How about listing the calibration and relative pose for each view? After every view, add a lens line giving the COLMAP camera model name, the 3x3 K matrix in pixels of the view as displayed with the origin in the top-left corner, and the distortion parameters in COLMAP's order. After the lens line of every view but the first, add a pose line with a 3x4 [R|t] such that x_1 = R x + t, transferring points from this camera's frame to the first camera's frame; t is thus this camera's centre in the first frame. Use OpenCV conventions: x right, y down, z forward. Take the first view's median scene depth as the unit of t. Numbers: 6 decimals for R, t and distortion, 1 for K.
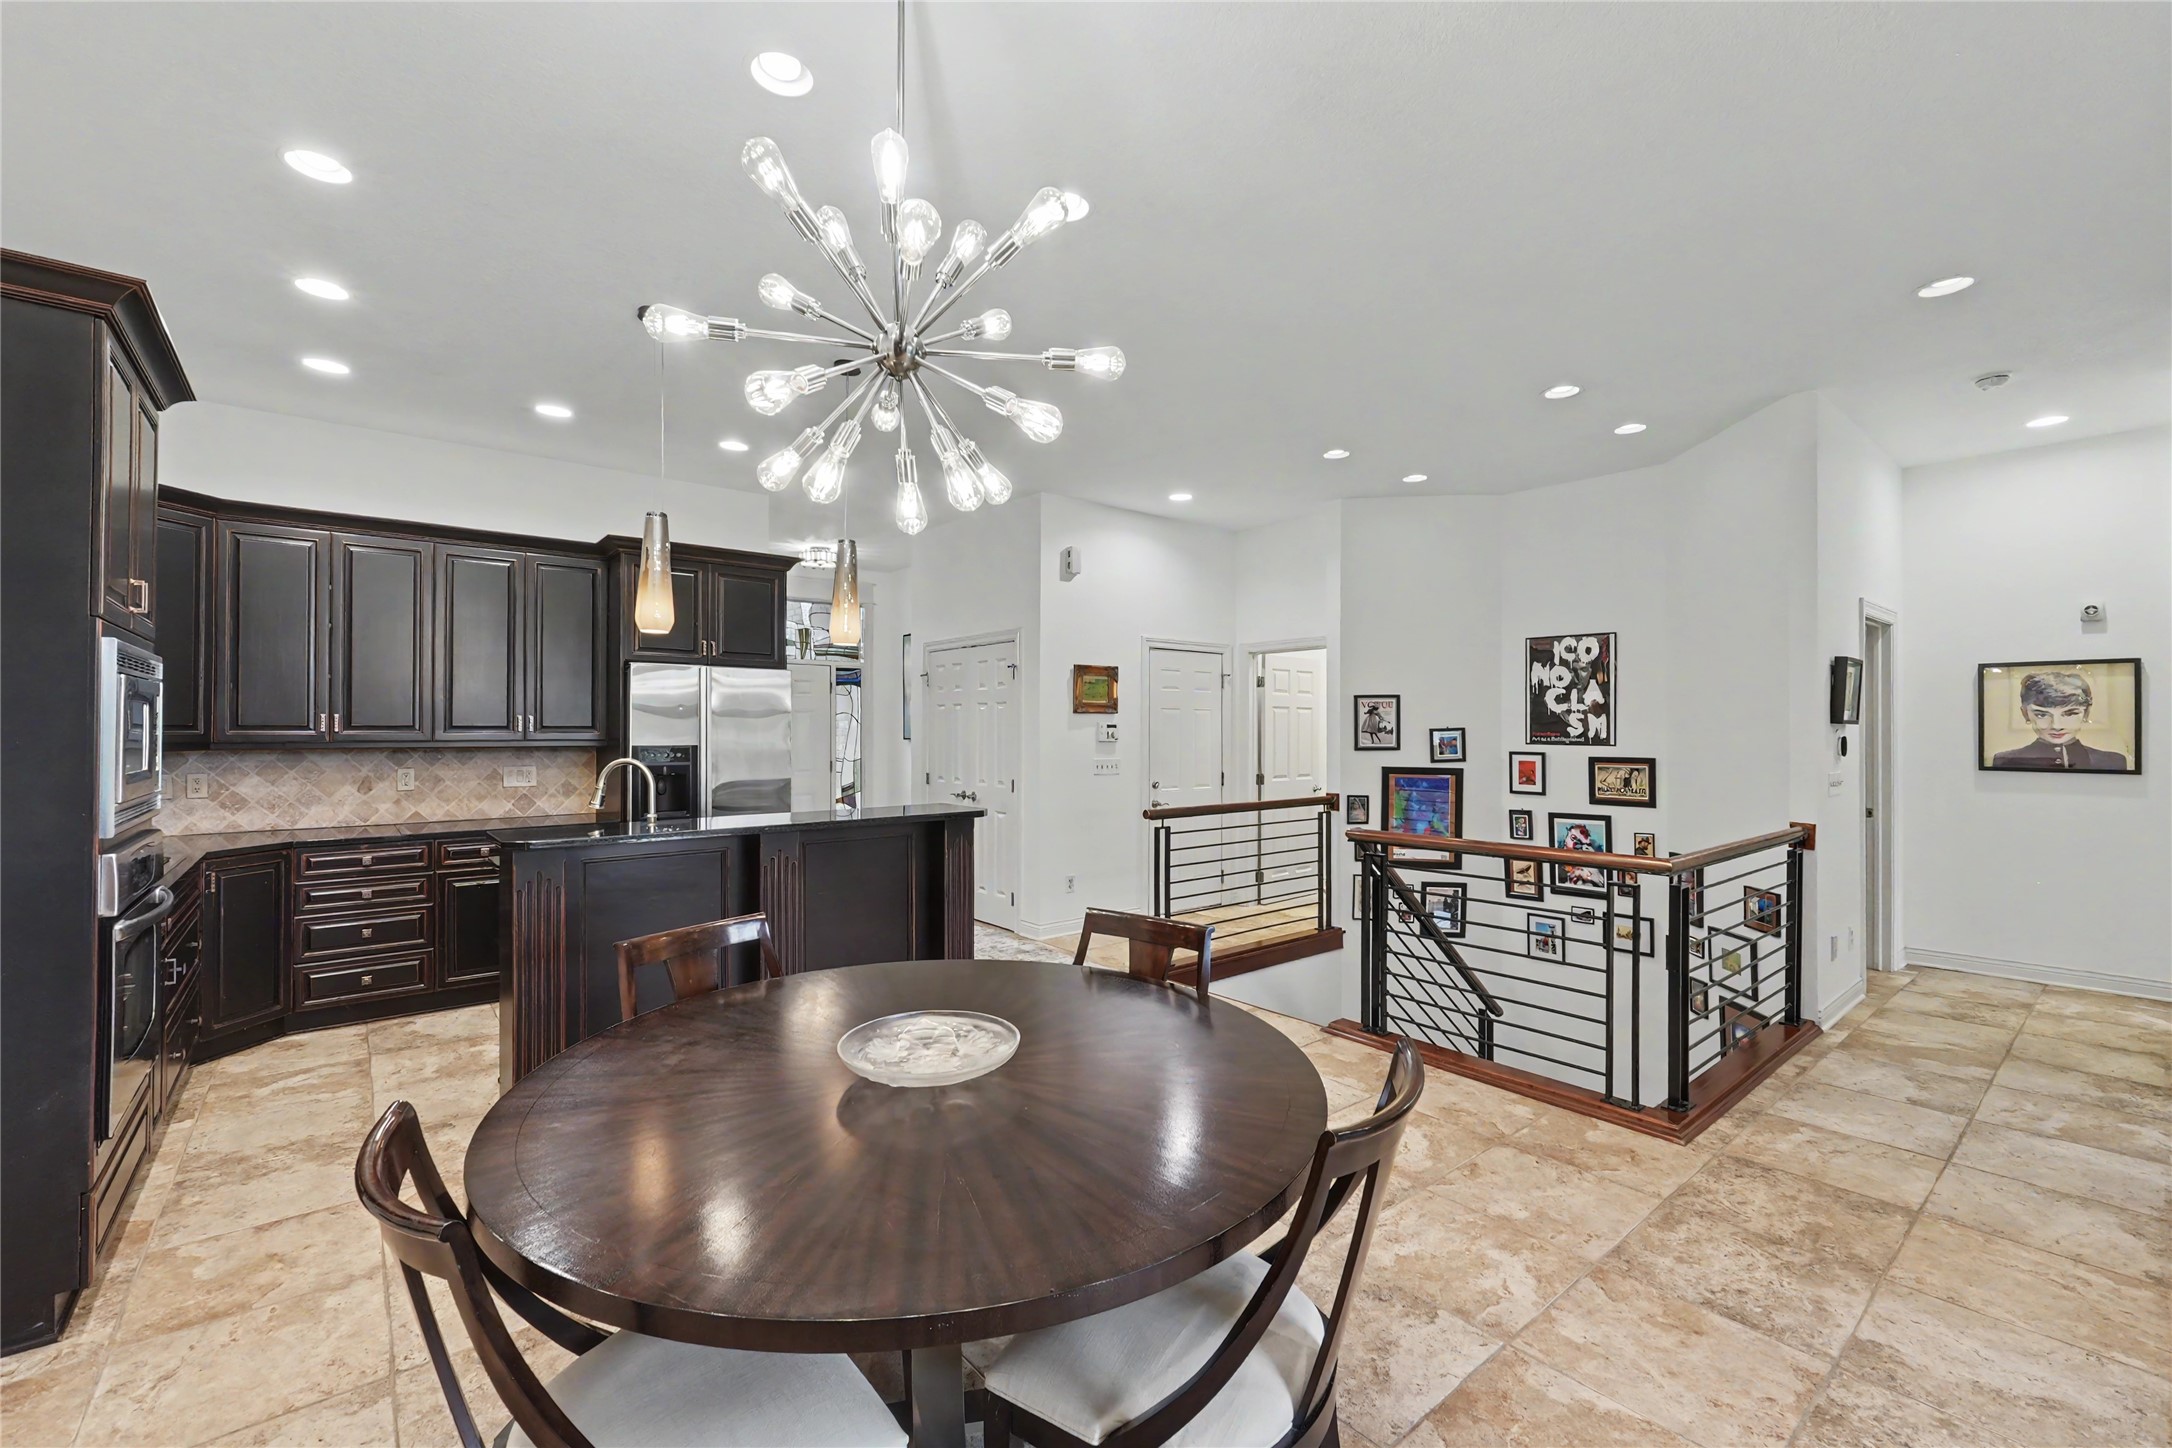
lens RADIAL K [[904.6, 0, 1089.3], [0, 904.6, 727.6], [0, 0, 1]] dist [-0.000297, 0.000364]
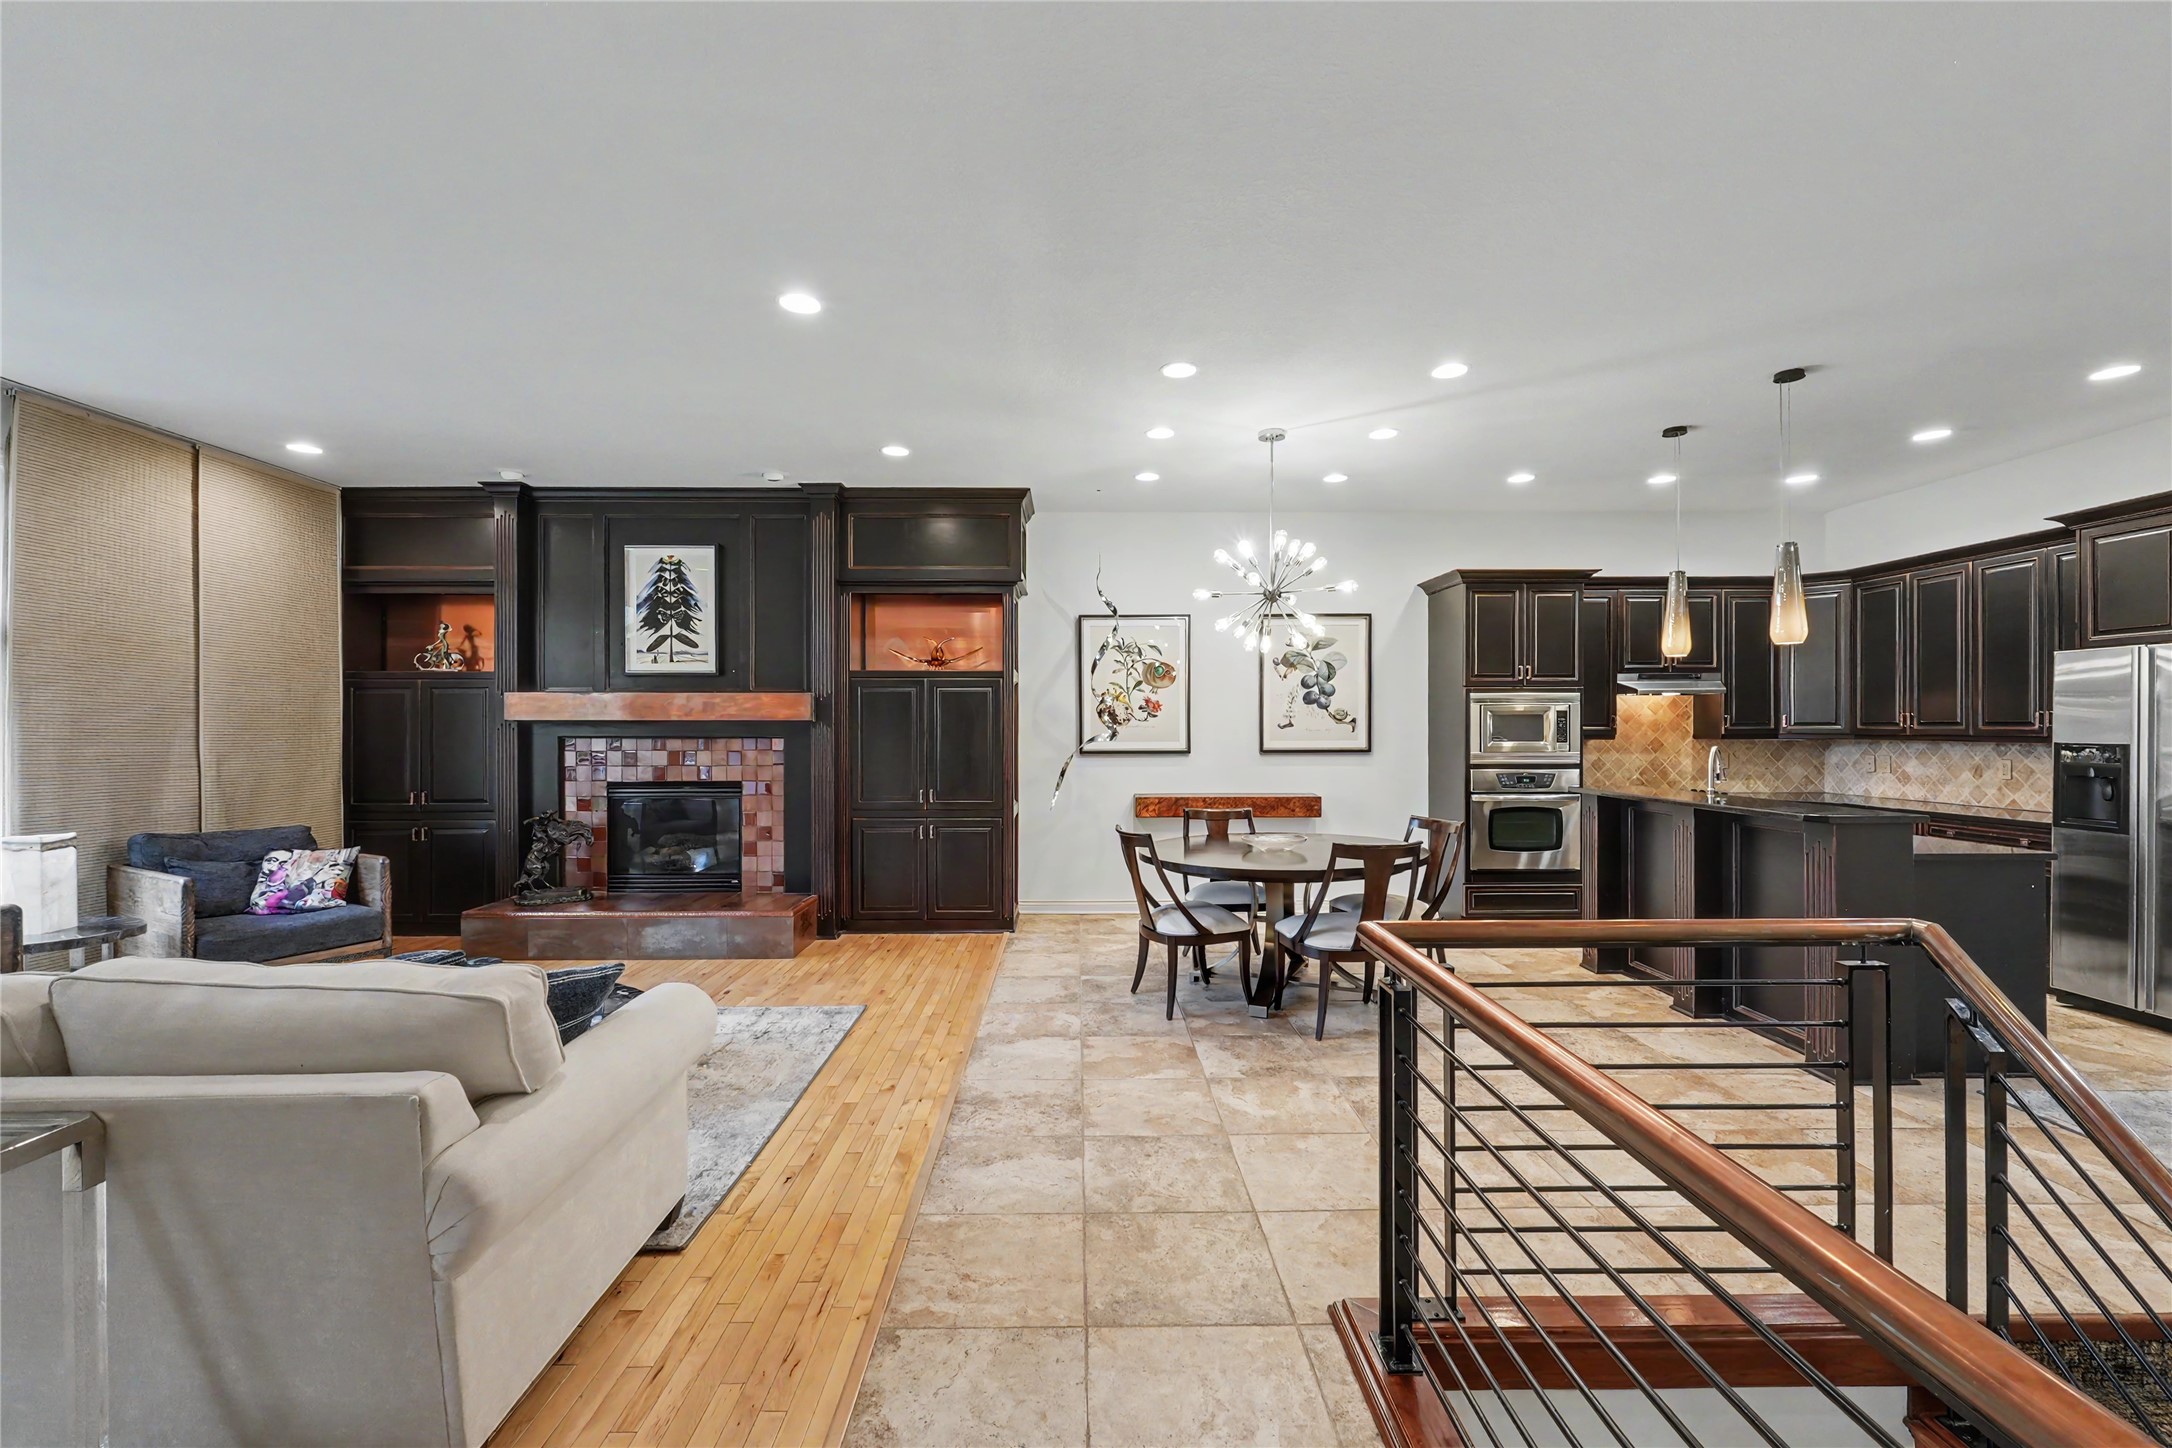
lens RADIAL K [[904.6, 0, 1085.8], [0, 904.6, 724.5], [0, 0, 1]] dist [-0.000297, 0.000364]
pose [[-0.627587, -0.000409, -0.778547, 1.631459], [0.002823, 0.999992, -0.002801, 0.003731], [0.778541, -0.003956, -0.627581, 1.592378]]
